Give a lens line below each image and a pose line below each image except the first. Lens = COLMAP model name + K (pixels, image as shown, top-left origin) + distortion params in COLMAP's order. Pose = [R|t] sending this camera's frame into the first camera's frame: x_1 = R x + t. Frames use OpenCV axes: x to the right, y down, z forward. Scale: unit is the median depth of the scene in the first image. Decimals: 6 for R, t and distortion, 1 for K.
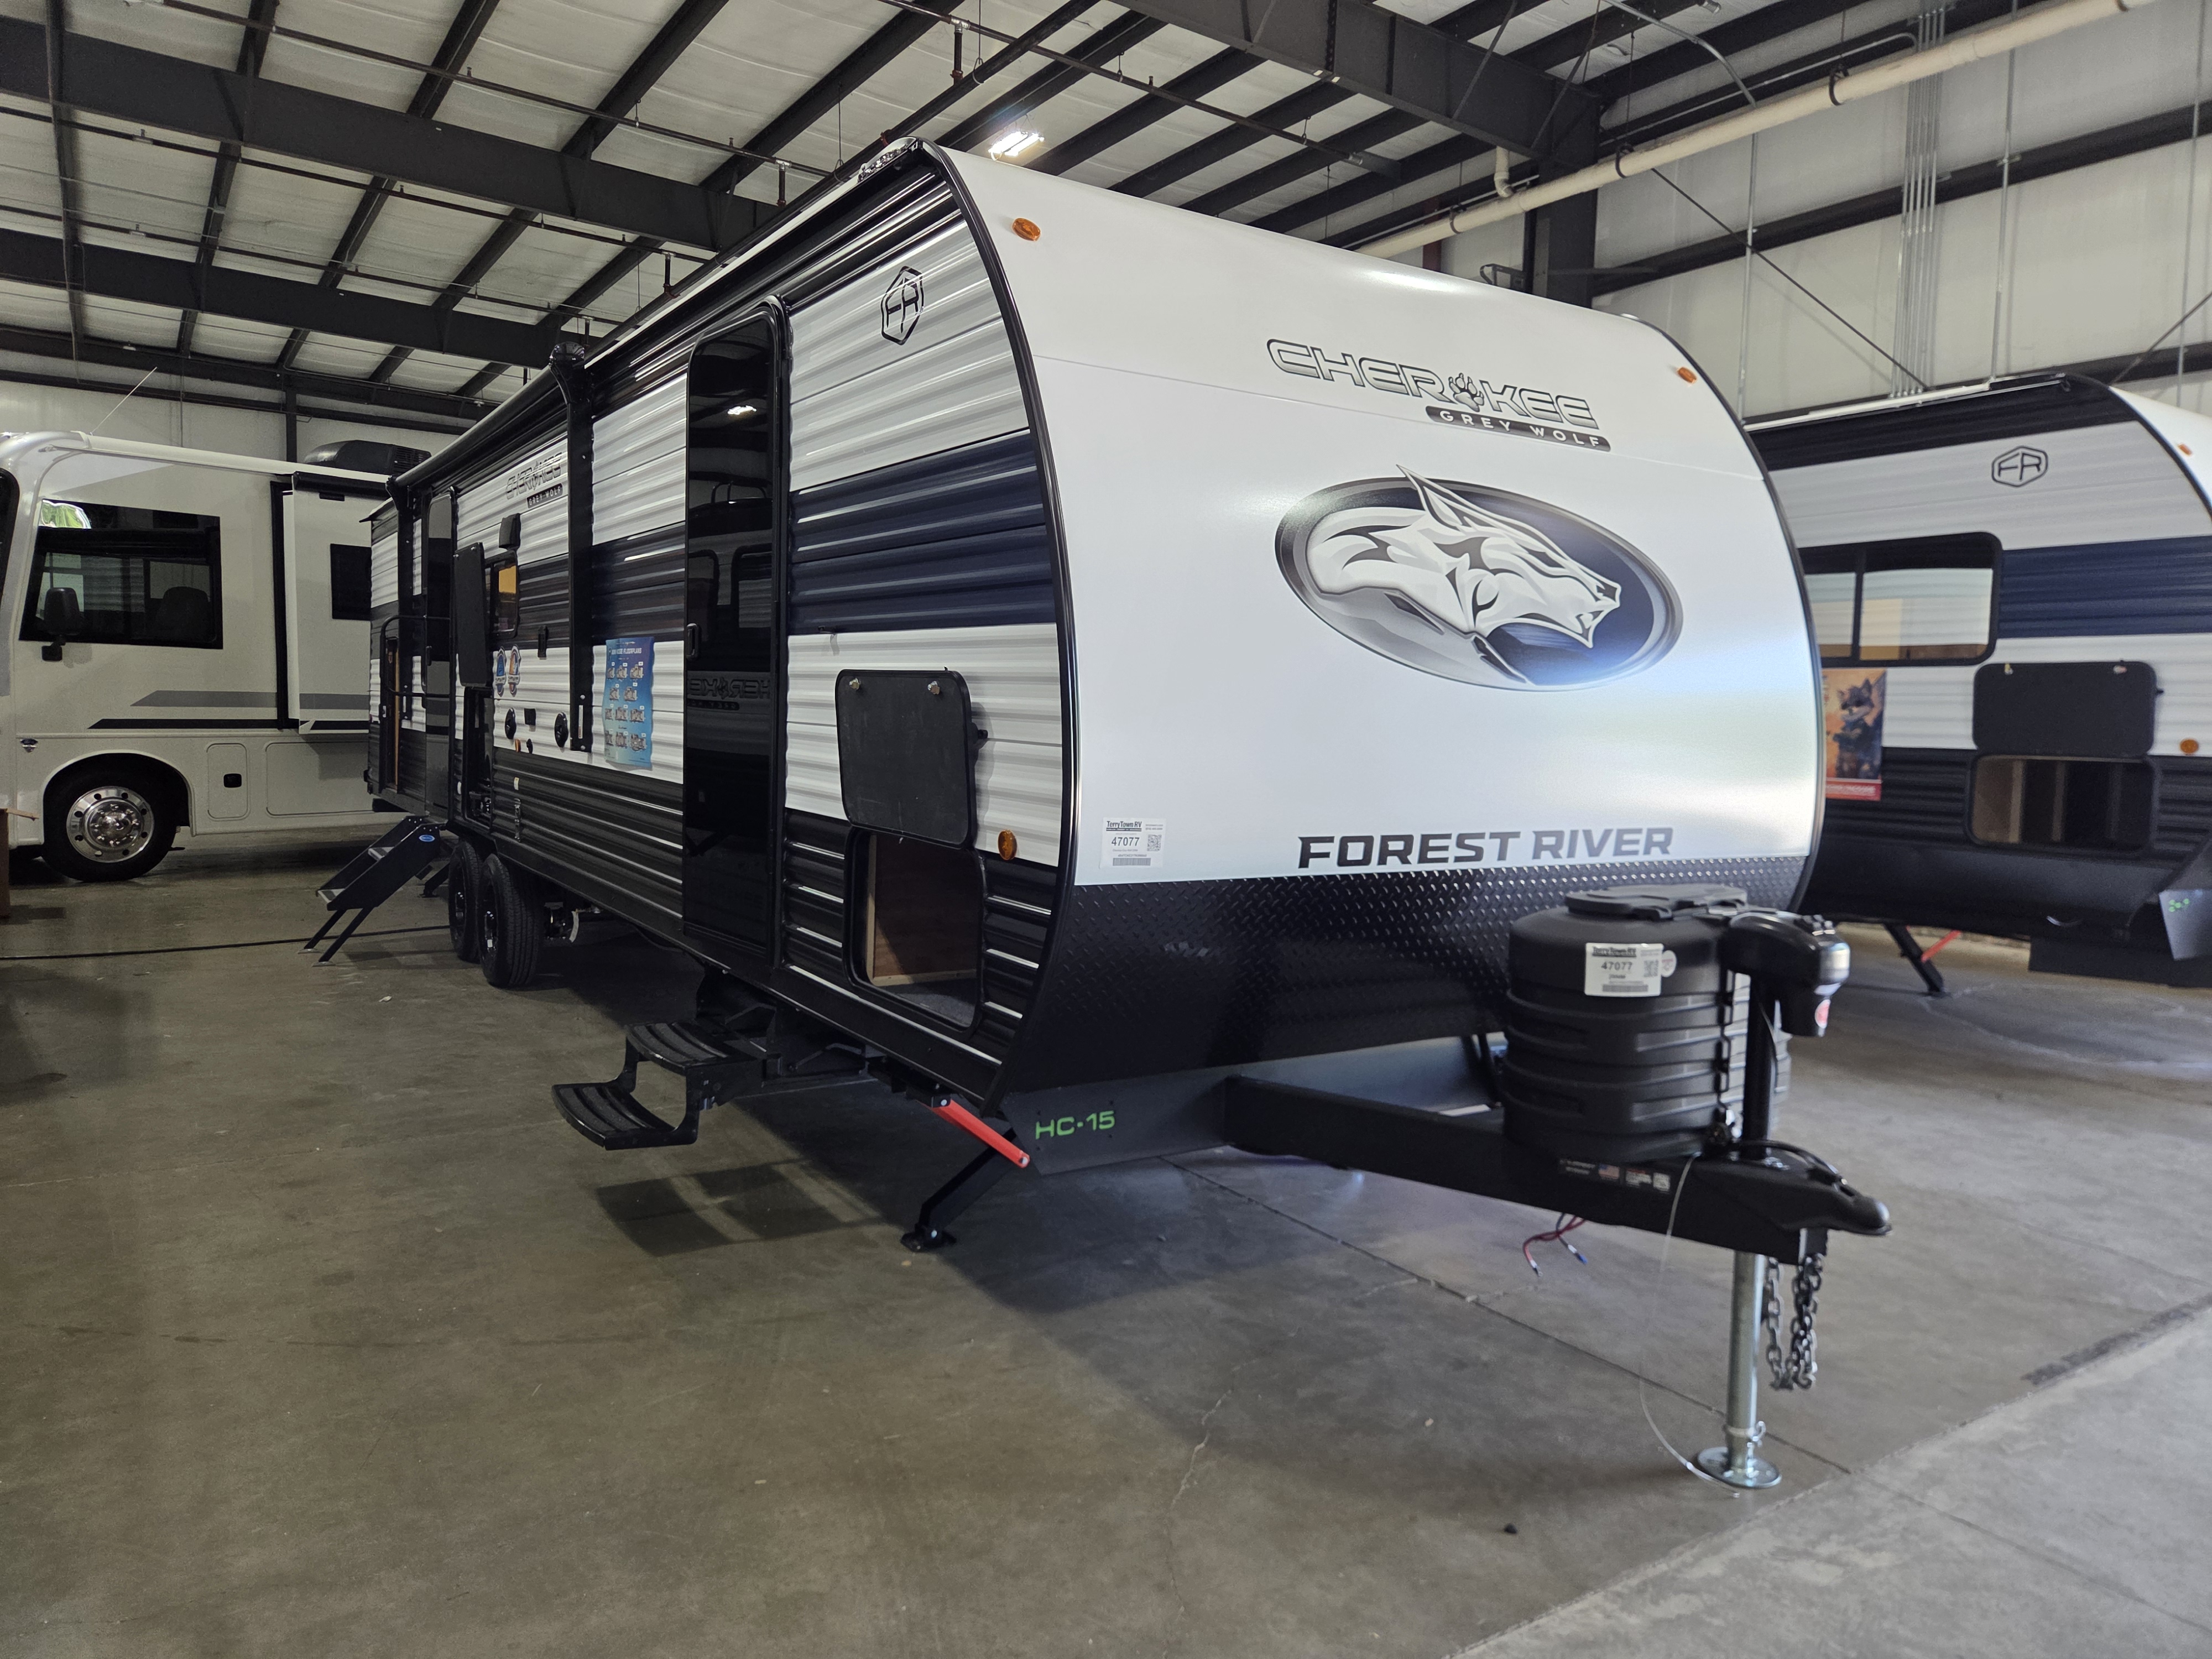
lens RADIAL K [[1477.1, 0, 1105.9], [0, 1477.1, 809.7], [0, 0, 1]] dist [0.031185, -0.005401]
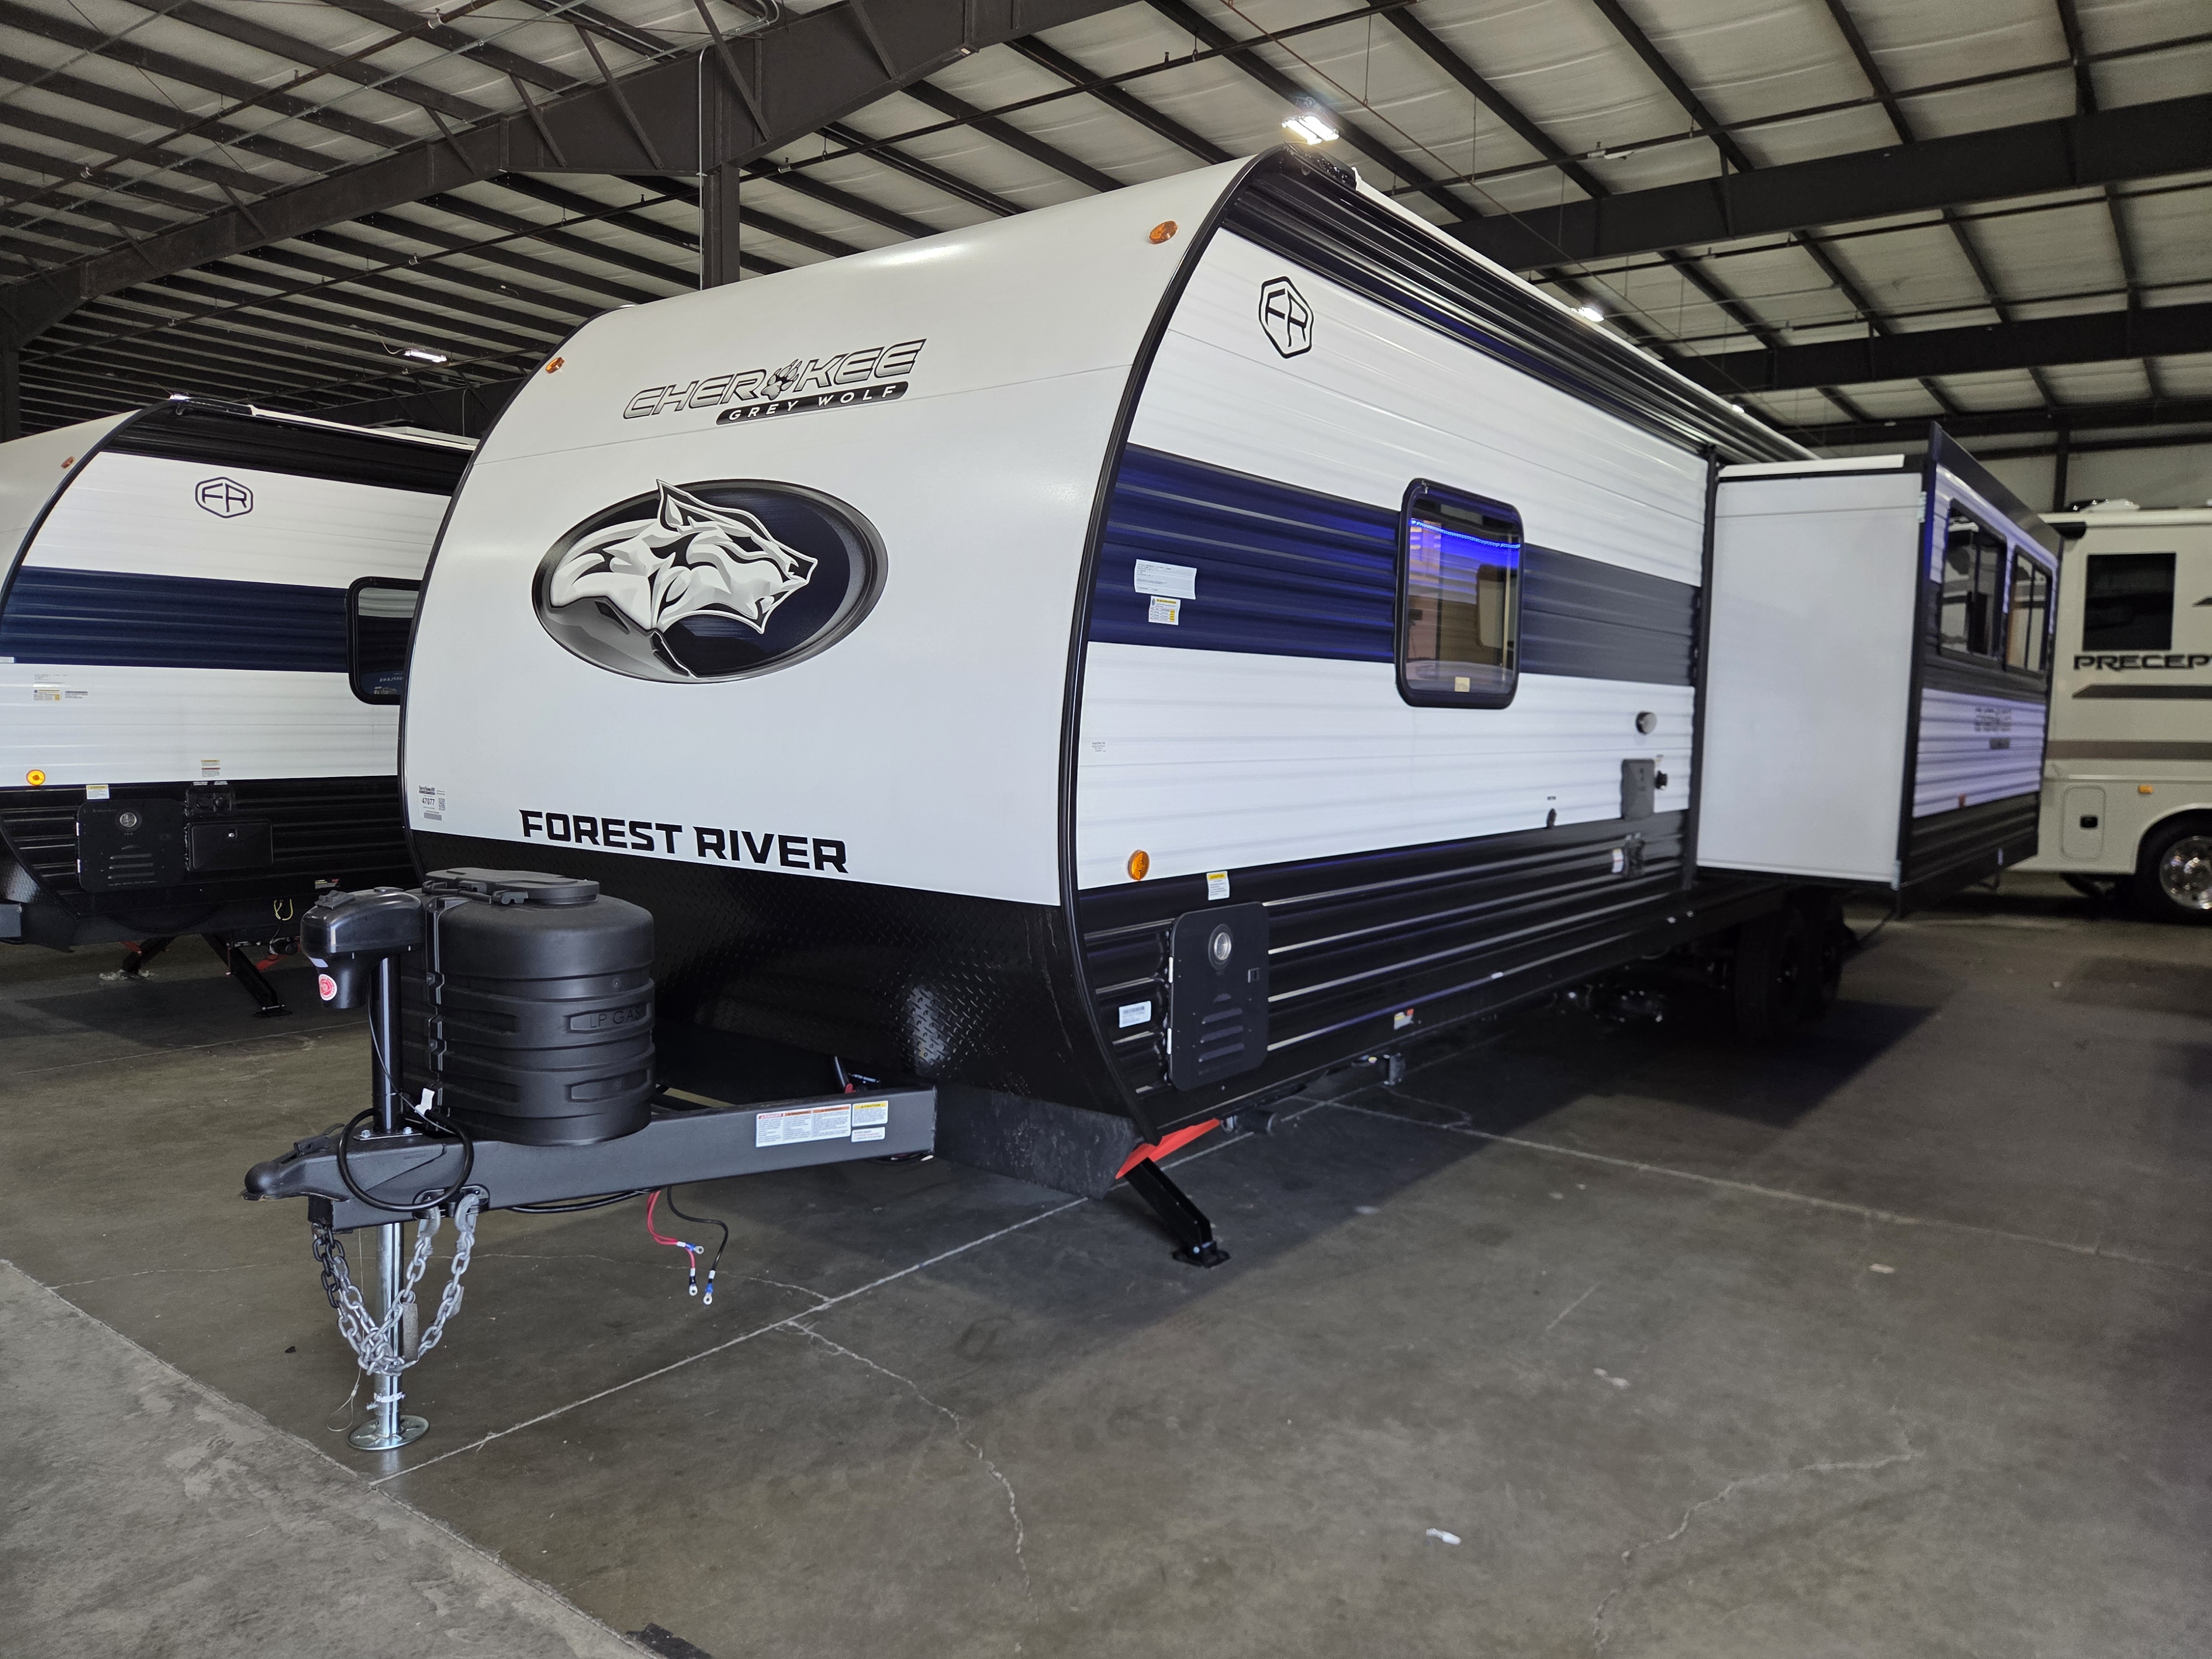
lens RADIAL K [[1501.1, 0, 1106.0], [0, 1501.1, 829.5], [0, 0, 1]] dist [0.100891, -0.119705]
pose [[0.347930, 0.044235, -0.936476, 1.330004], [-0.076176, 0.996917, 0.018788, -0.023360], [0.934420, 0.064800, 0.350227, 0.913412]]
